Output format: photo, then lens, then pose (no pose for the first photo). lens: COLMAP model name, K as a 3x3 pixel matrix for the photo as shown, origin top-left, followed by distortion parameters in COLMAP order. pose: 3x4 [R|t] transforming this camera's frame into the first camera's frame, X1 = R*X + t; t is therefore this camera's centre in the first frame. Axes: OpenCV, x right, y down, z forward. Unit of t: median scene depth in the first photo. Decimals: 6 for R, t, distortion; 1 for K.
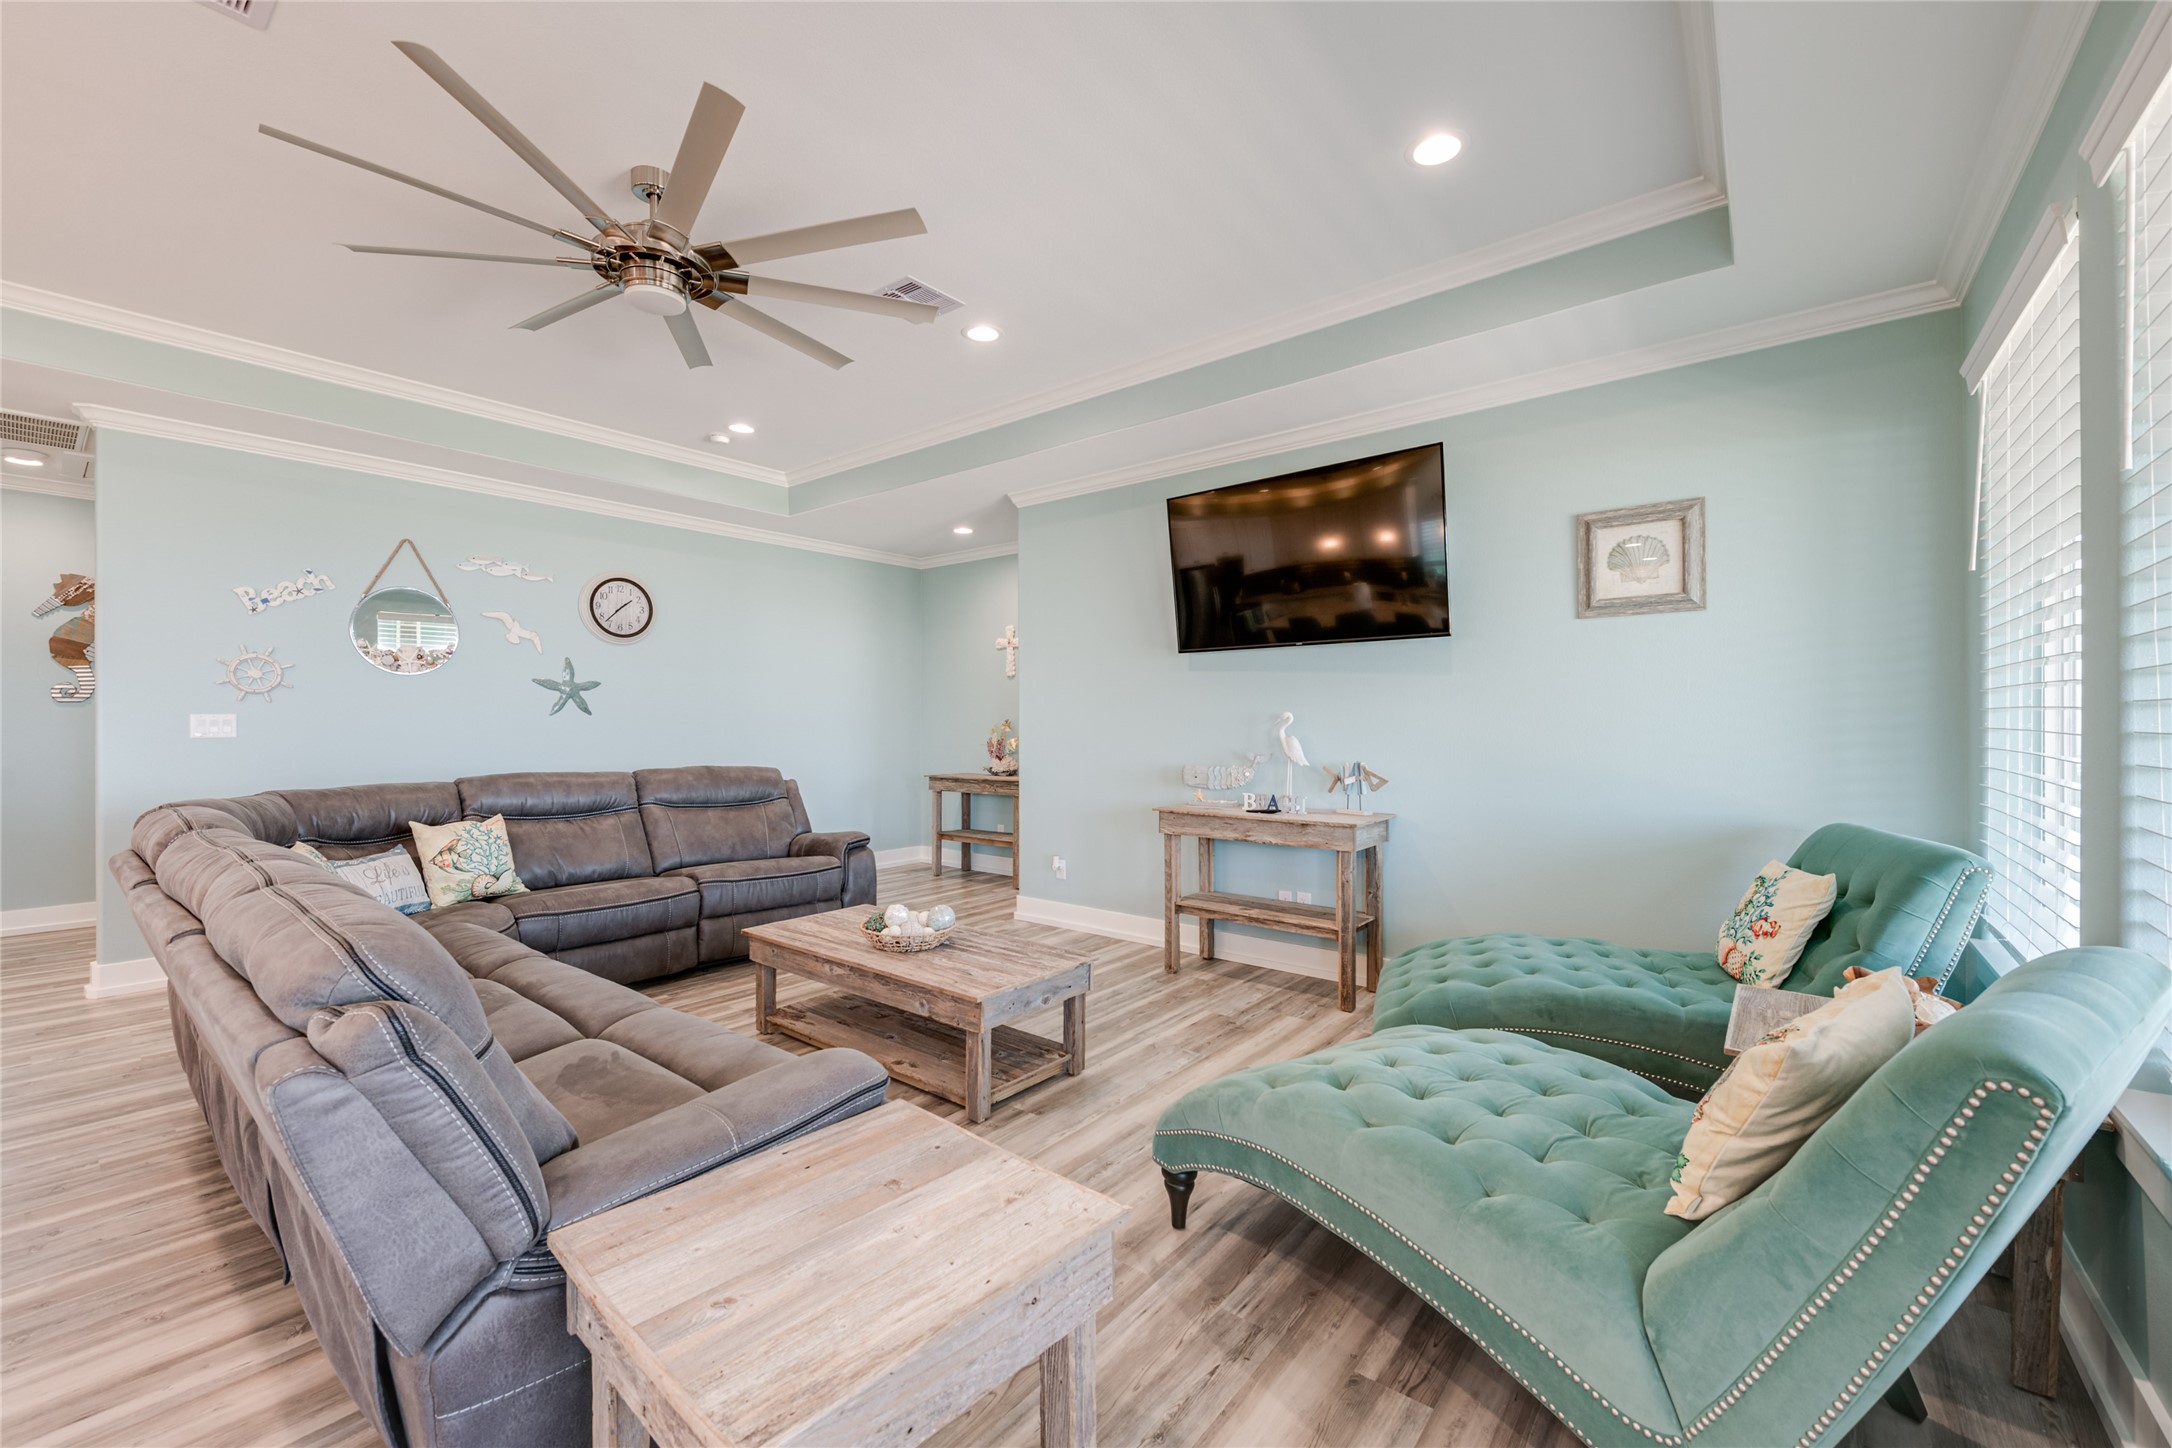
lens RADIAL K [[864.8, 0, 1098.2], [0, 864.8, 732.3], [0, 0, 1]] dist [0.015367, -0.007419]
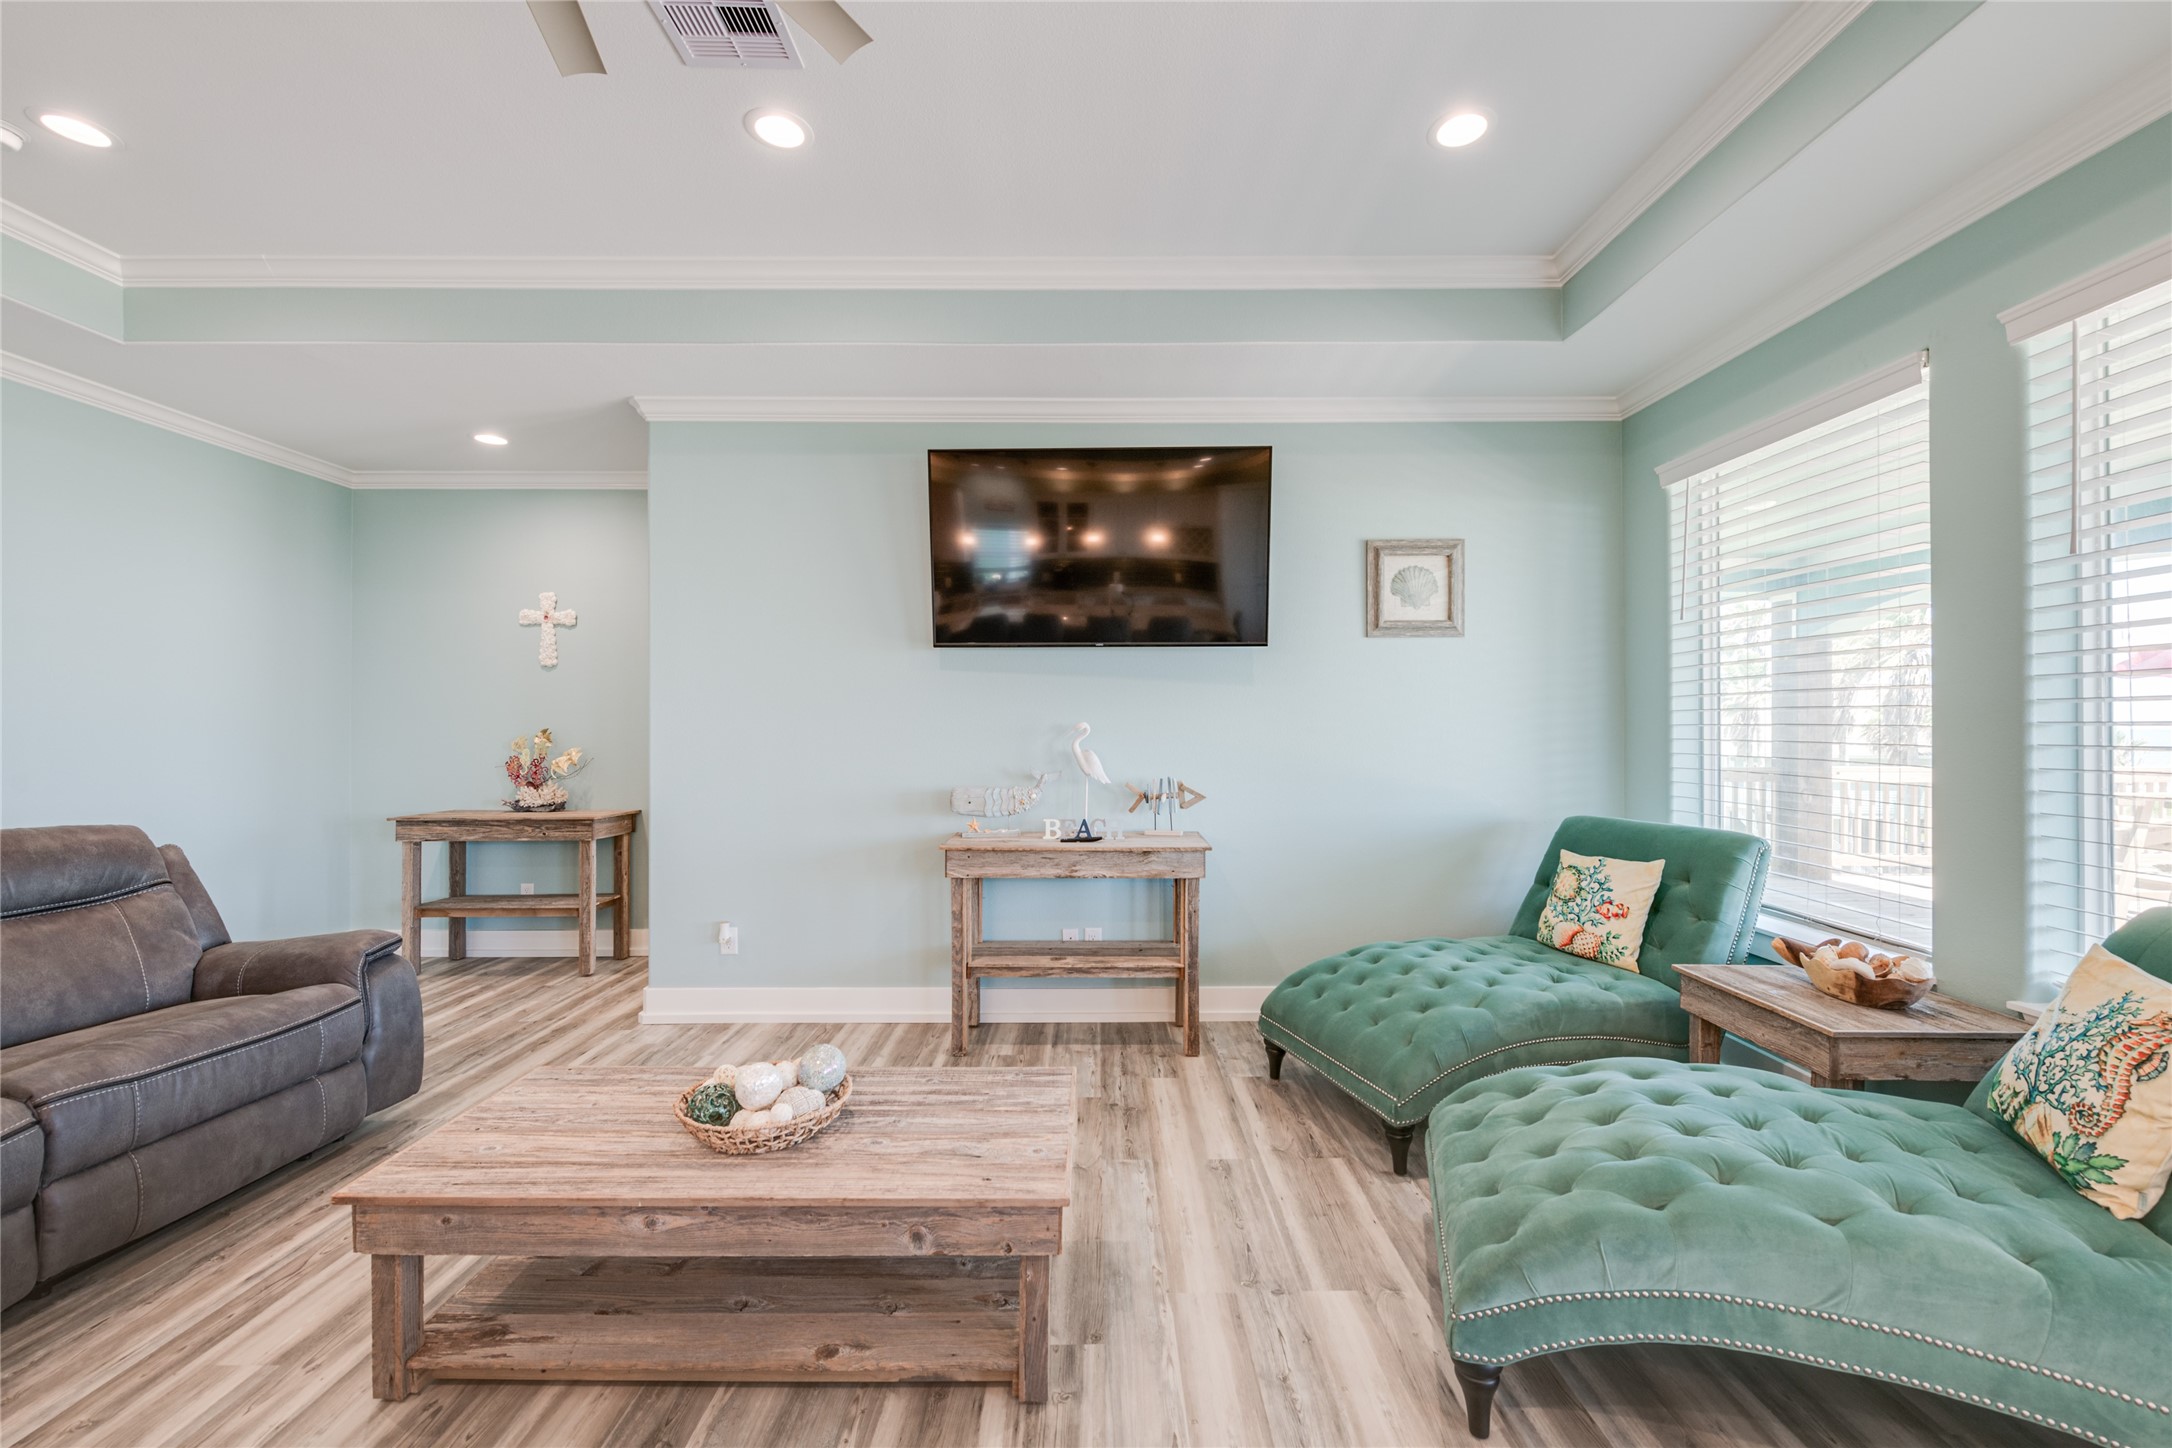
lens RADIAL K [[857.3, 0, 1092.3], [0, 857.3, 731.2], [0, 0, 1]] dist [0.006283, -0.005135]
pose [[0.782116, -0.001191, 0.623132, -0.308523], [0.006934, 0.999953, -0.006792, -0.008533], [-0.623094, 0.009633, 0.782087, 0.322418]]
